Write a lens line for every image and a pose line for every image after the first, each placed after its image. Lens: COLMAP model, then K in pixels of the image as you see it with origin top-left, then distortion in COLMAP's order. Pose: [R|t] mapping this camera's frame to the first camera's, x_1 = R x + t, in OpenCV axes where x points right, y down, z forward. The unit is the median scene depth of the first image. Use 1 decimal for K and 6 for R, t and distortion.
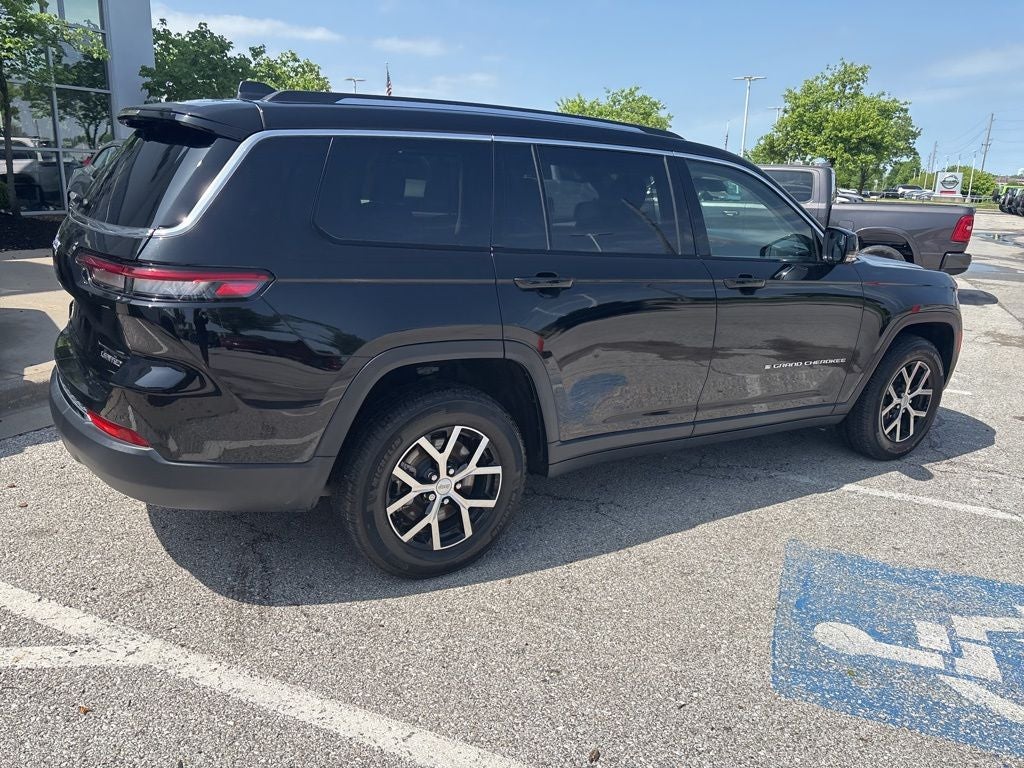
lens RADIAL K [[765.8, 0, 502.2], [0, 765.8, 387.3], [0, 0, 1]] dist [0.043478, -0.050222]
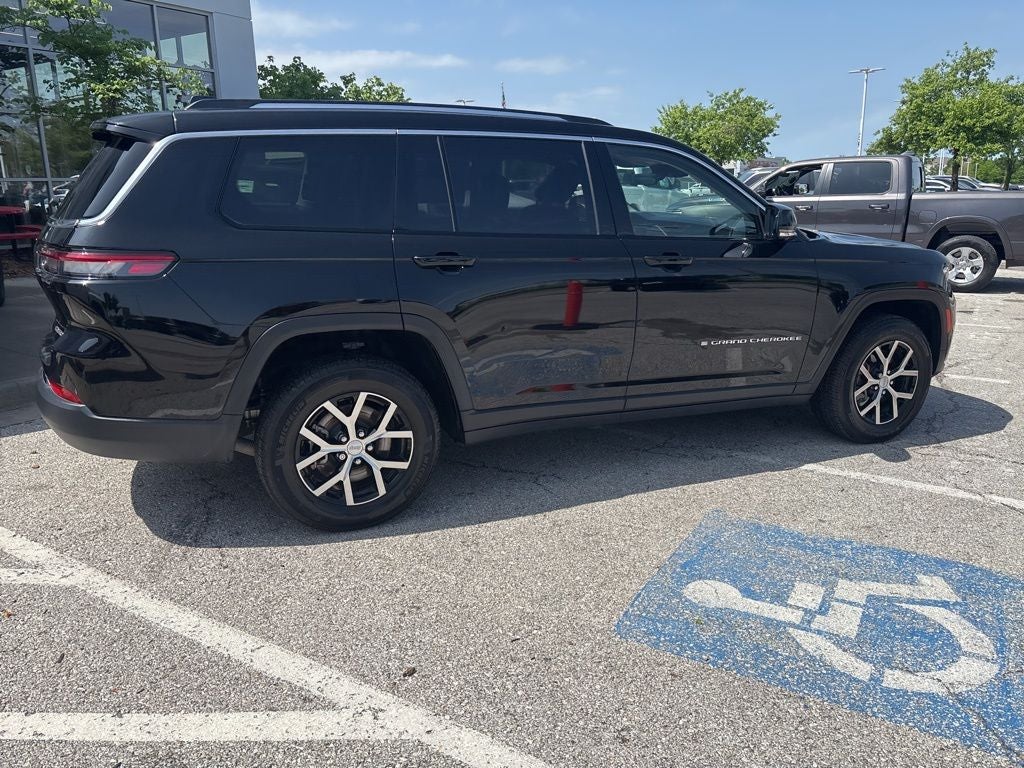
lens RADIAL K [[765.8, 0, 502.2], [0, 765.8, 387.3], [0, 0, 1]] dist [0.043478, -0.050222]
pose [[0.987108, -0.006445, -0.159926, 0.297456], [0.003486, 0.999818, -0.018774, 0.060754], [0.160017, 0.017975, 0.986951, -0.057896]]
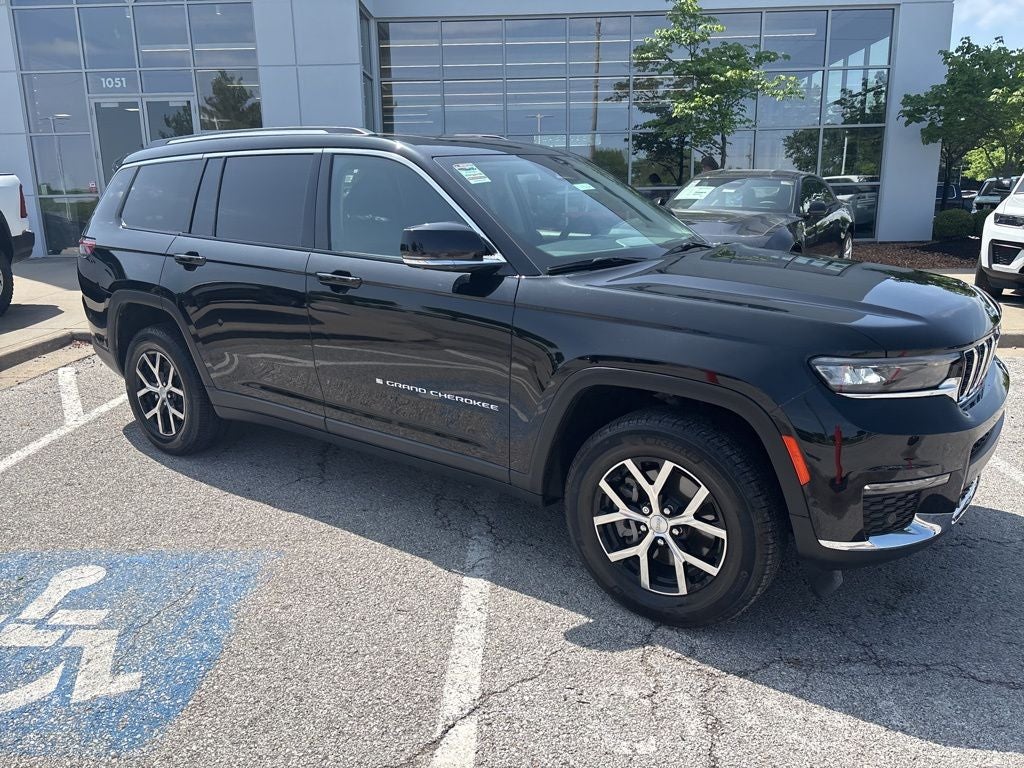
lens RADIAL K [[765.8, 0, 502.2], [0, 765.8, 387.3], [0, 0, 1]] dist [0.043478, -0.050222]
pose [[0.362246, 0.177608, -0.915004, 1.469426], [-0.221255, 0.970004, 0.100690, -0.170206], [0.905441, 0.165975, 0.390677, 0.963157]]
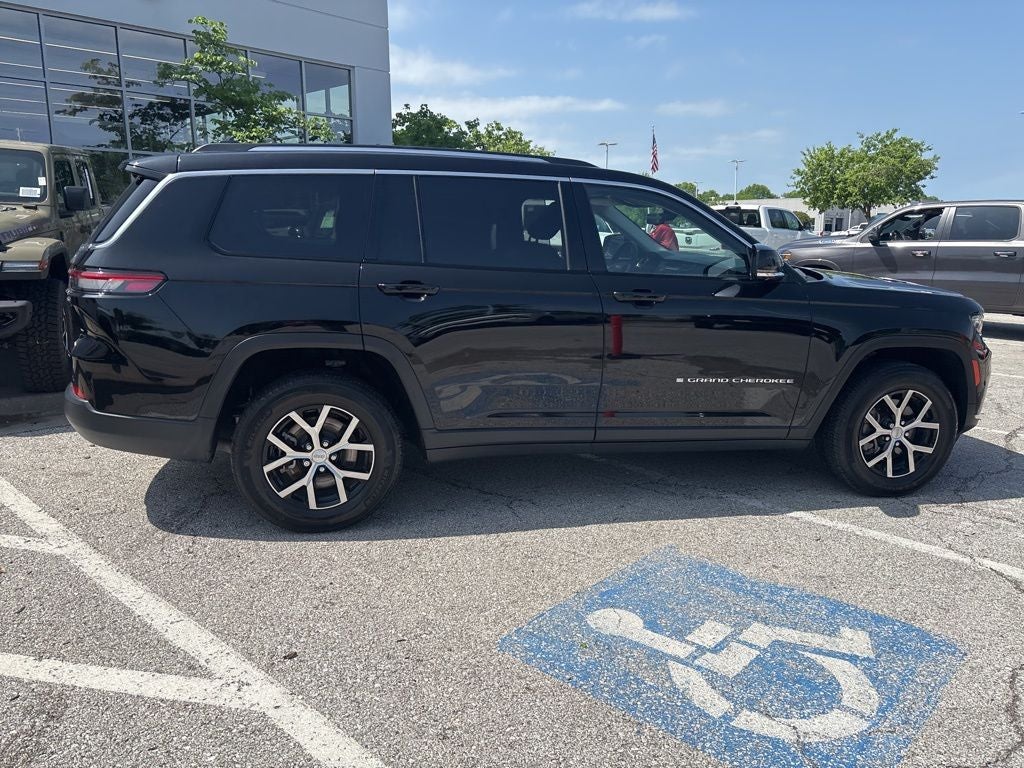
lens RADIAL K [[765.8, 0, 502.2], [0, 765.8, 387.3], [0, 0, 1]] dist [0.043478, -0.050222]
pose [[0.940165, 0.037830, -0.338612, 0.573495], [-0.062833, 0.996022, -0.063180, 0.076114], [0.334875, 0.080676, 0.938803, -0.046918]]
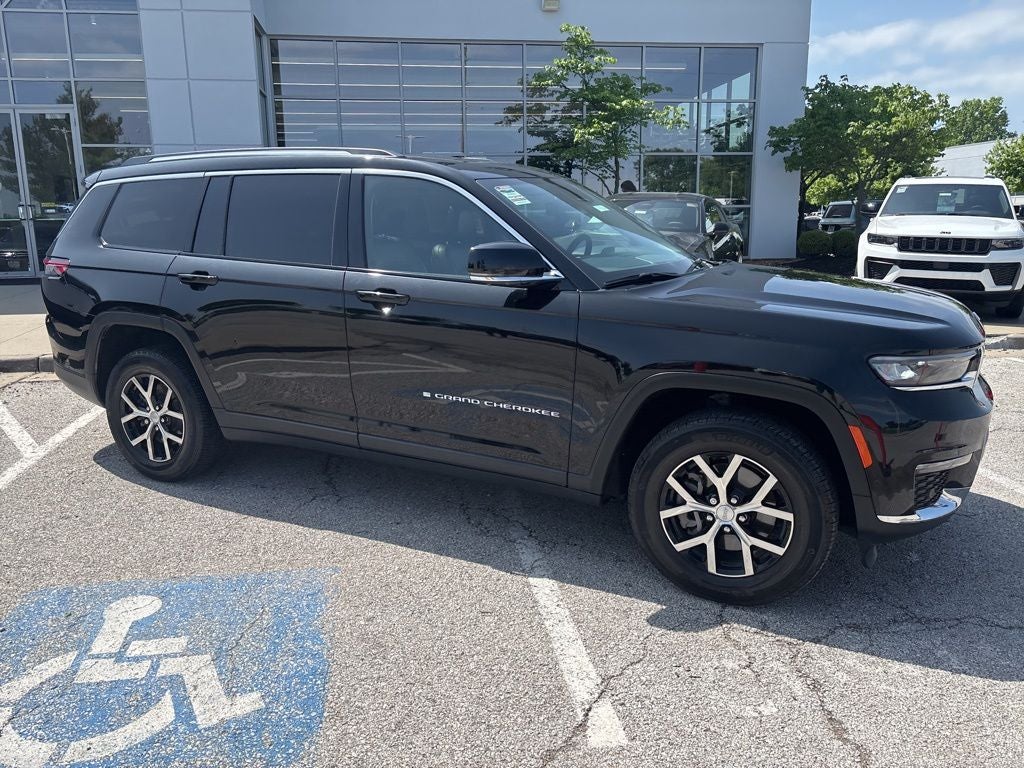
lens RADIAL K [[765.8, 0, 502.2], [0, 765.8, 387.3], [0, 0, 1]] dist [0.043478, -0.050222]
pose [[0.517845, 0.141222, -0.843737, 1.409363], [-0.199418, 0.979036, 0.041475, -0.110361], [0.831907, 0.146779, 0.535152, 0.724684]]
